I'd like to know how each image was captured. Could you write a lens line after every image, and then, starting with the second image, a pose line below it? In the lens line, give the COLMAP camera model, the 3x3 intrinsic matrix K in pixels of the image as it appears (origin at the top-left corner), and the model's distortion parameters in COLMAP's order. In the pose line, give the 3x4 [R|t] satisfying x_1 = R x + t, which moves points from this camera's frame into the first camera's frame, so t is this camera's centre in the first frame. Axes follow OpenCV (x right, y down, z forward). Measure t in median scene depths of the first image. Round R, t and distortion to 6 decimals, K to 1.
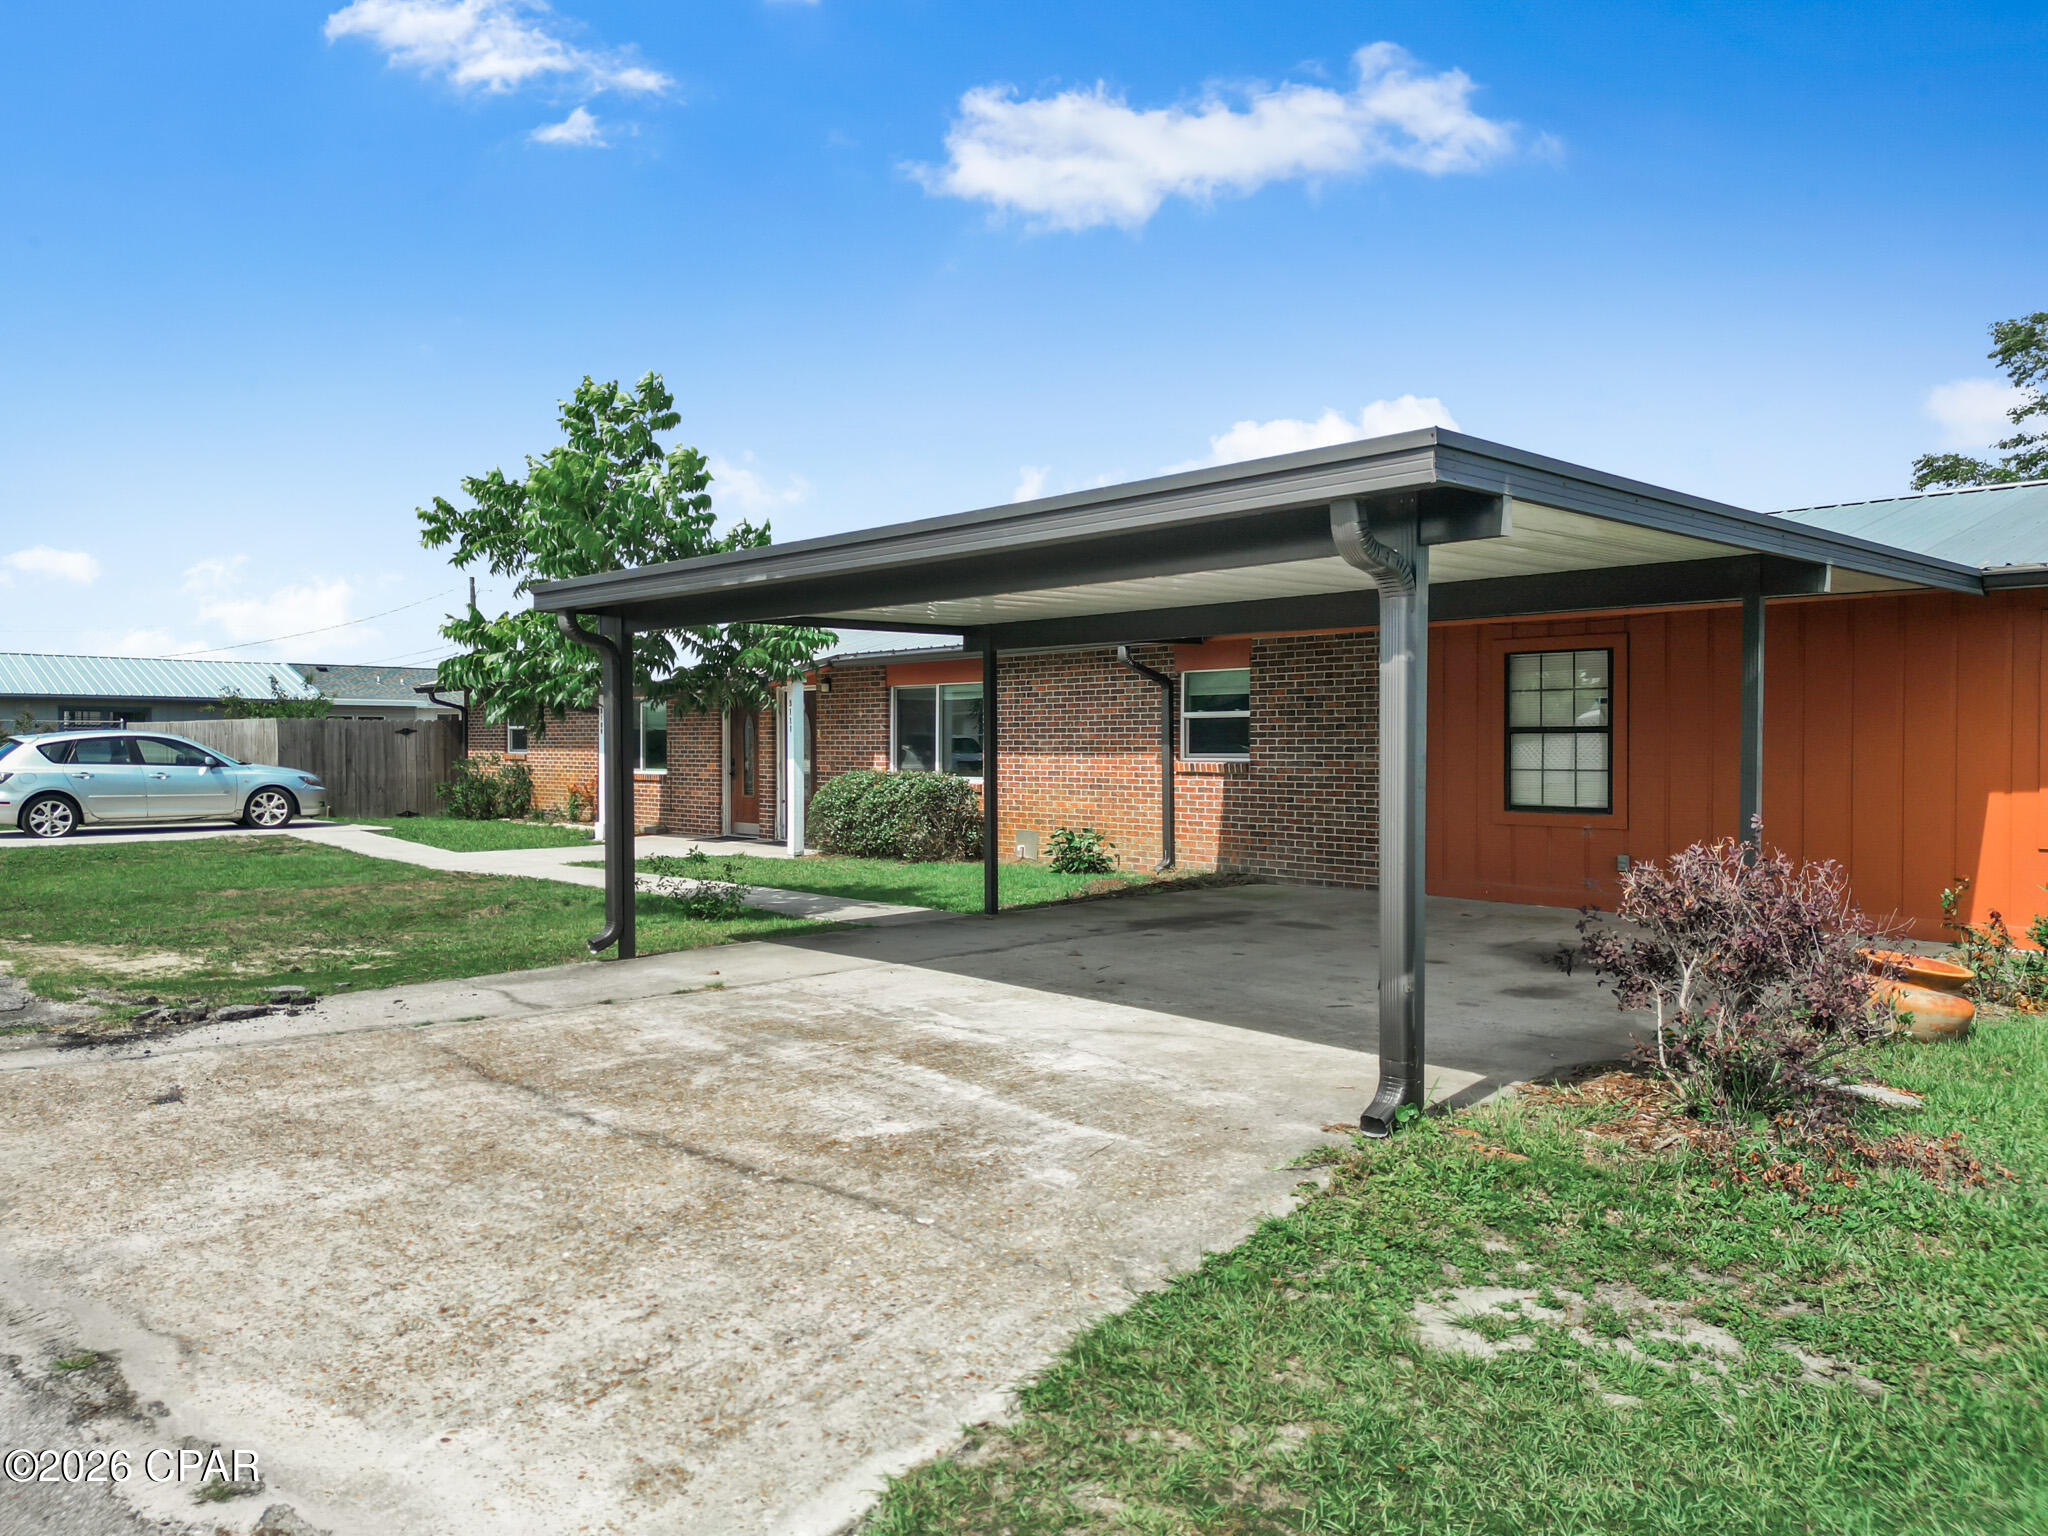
lens RADIAL K [[1444.1, 0, 1024.0], [0, 1444.1, 768.0], [0, 0, 1]] dist [0.082138, -0.082328]
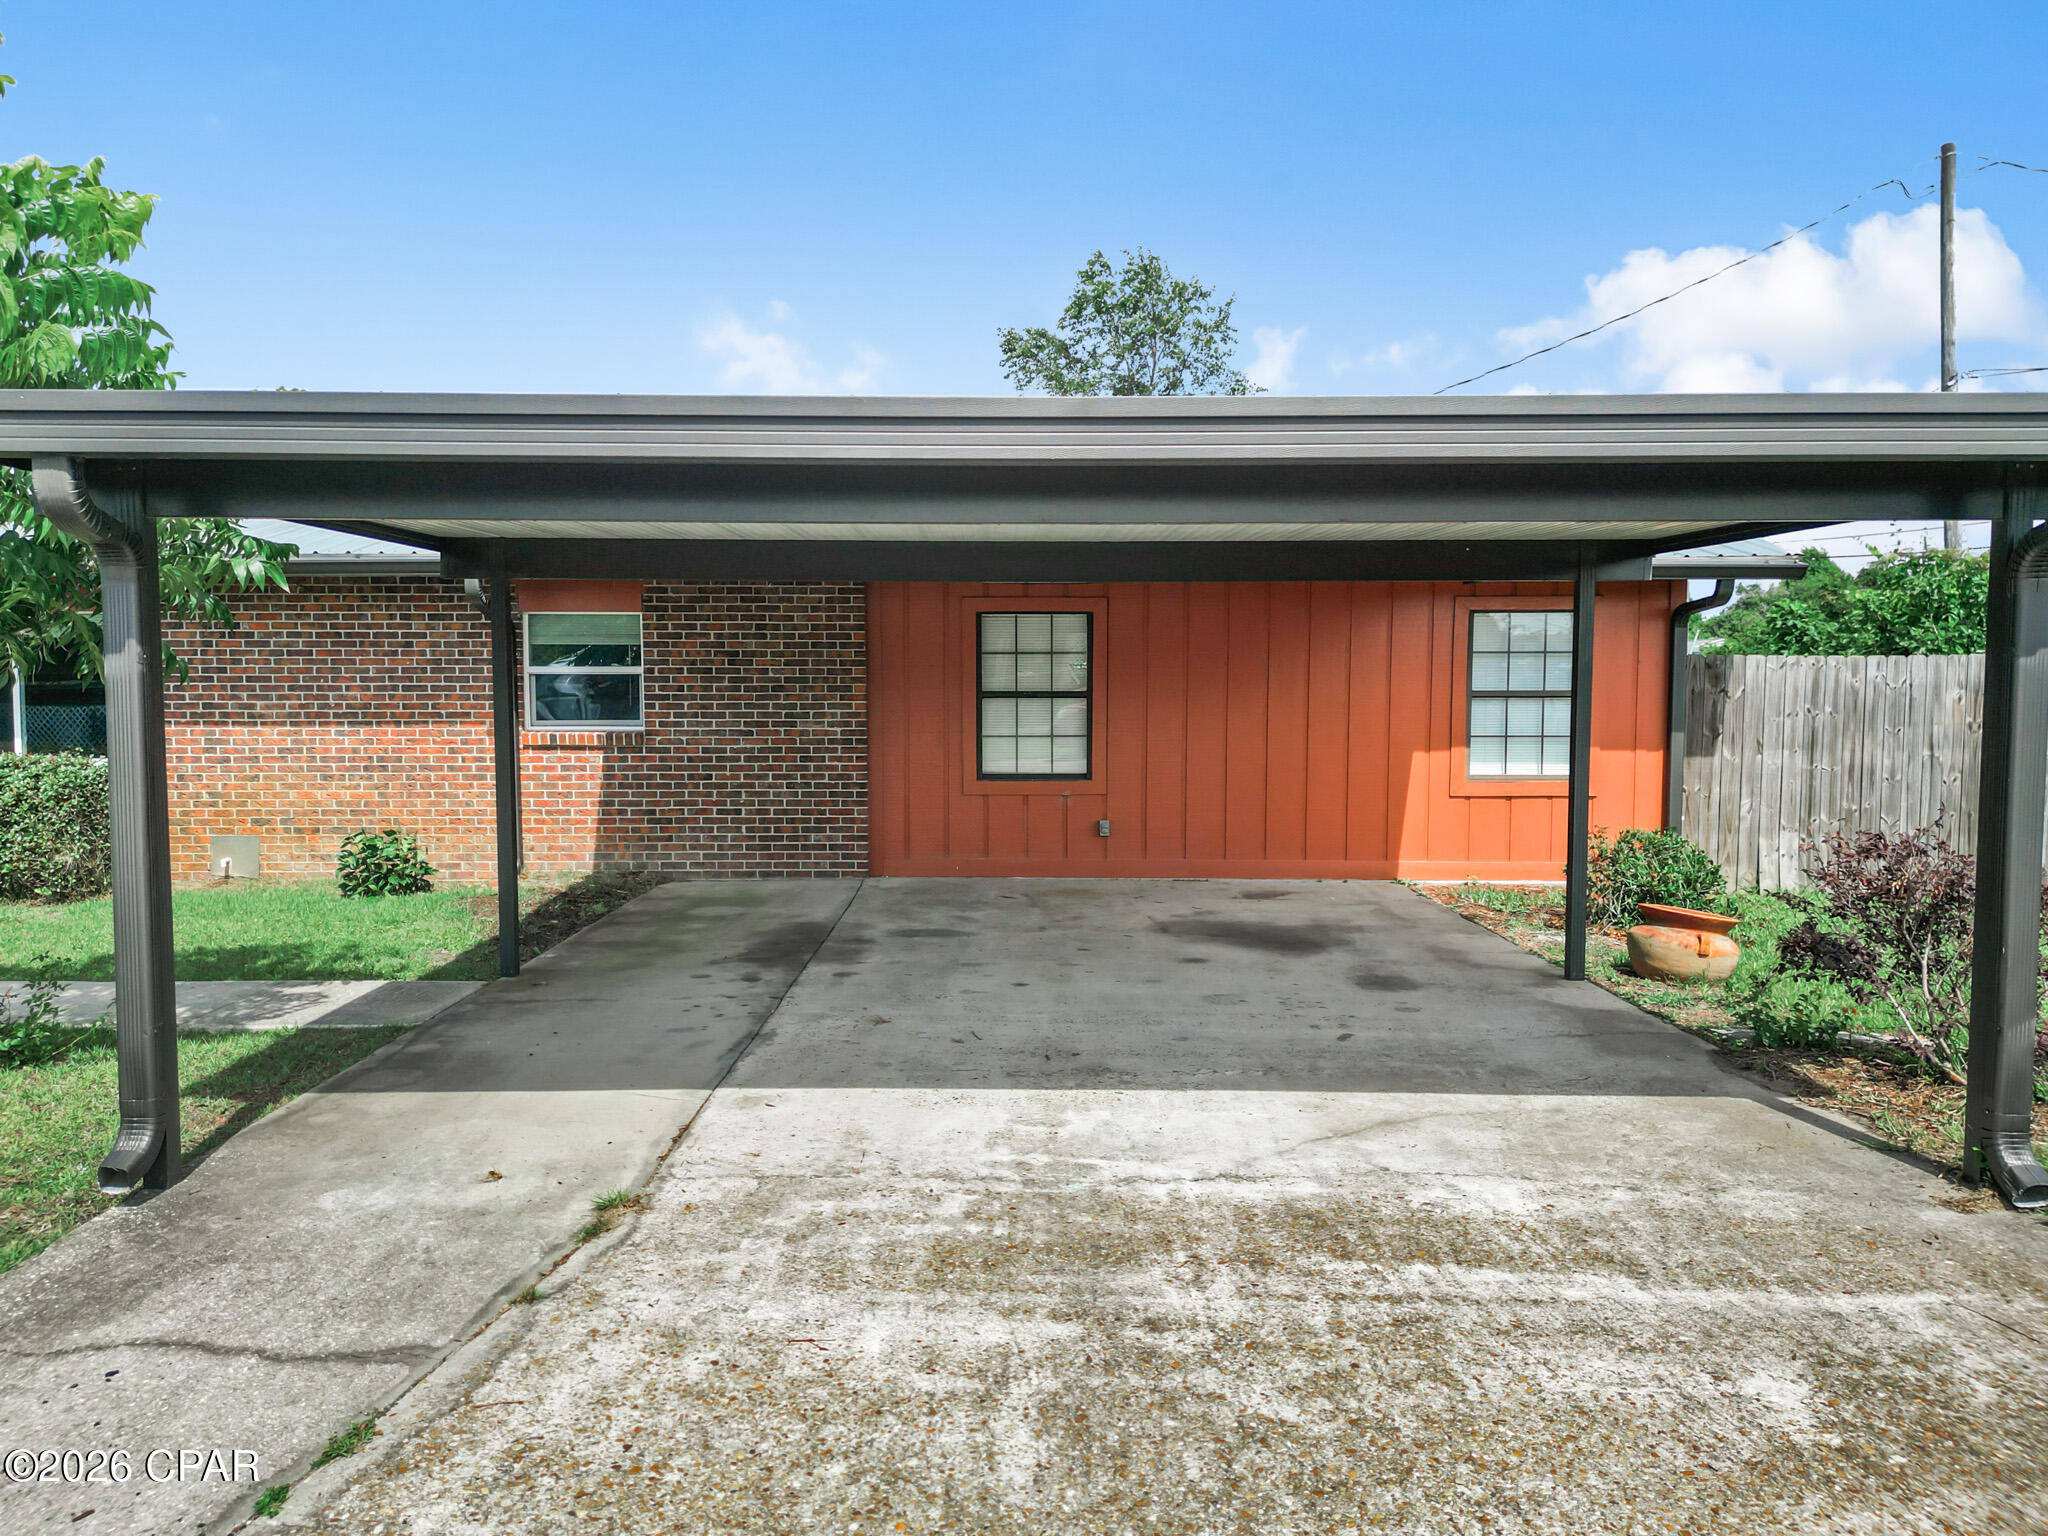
lens RADIAL K [[1444.1, 0, 1024.0], [0, 1444.1, 768.0], [0, 0, 1]] dist [0.082138, -0.082328]
pose [[0.687239, -0.043221, 0.725145, -0.282921], [0.012149, 0.998773, 0.048016, -0.020012], [-0.726330, -0.024188, 0.686920, 0.299929]]
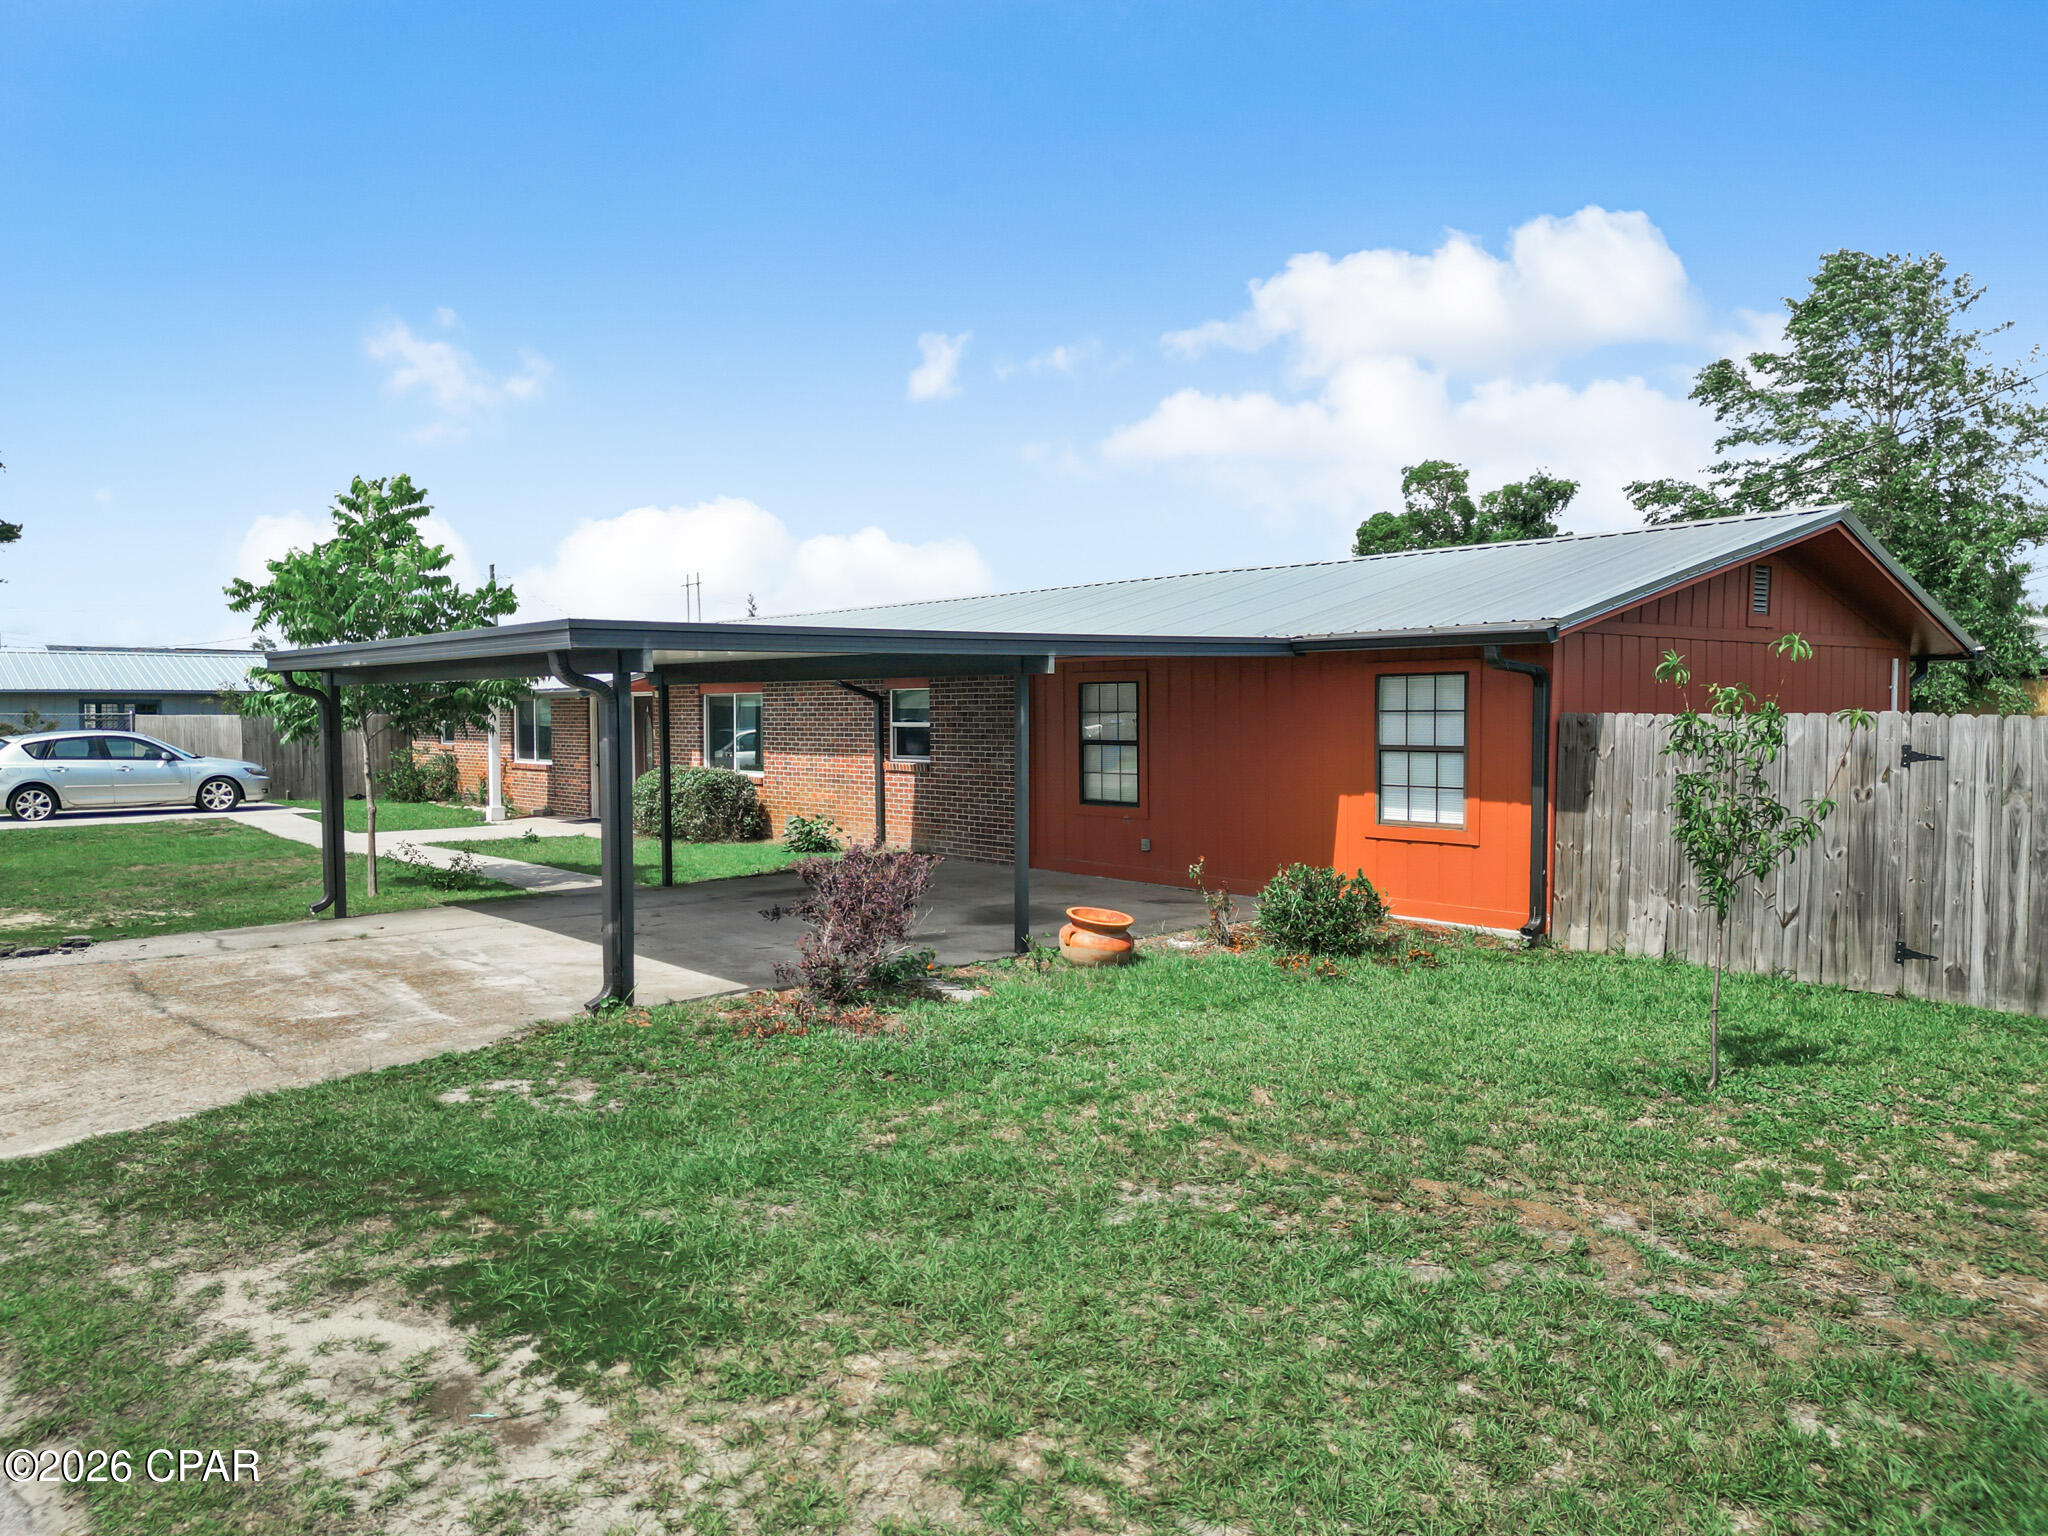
lens RADIAL K [[1444.1, 0, 1024.0], [0, 1444.1, 768.0], [0, 0, 1]] dist [0.082138, -0.082328]
pose [[0.998999, -0.003446, -0.044604, 0.294412], [0.004450, 0.999739, 0.022428, -0.027913], [0.044515, -0.022604, 0.998753, -0.247675]]
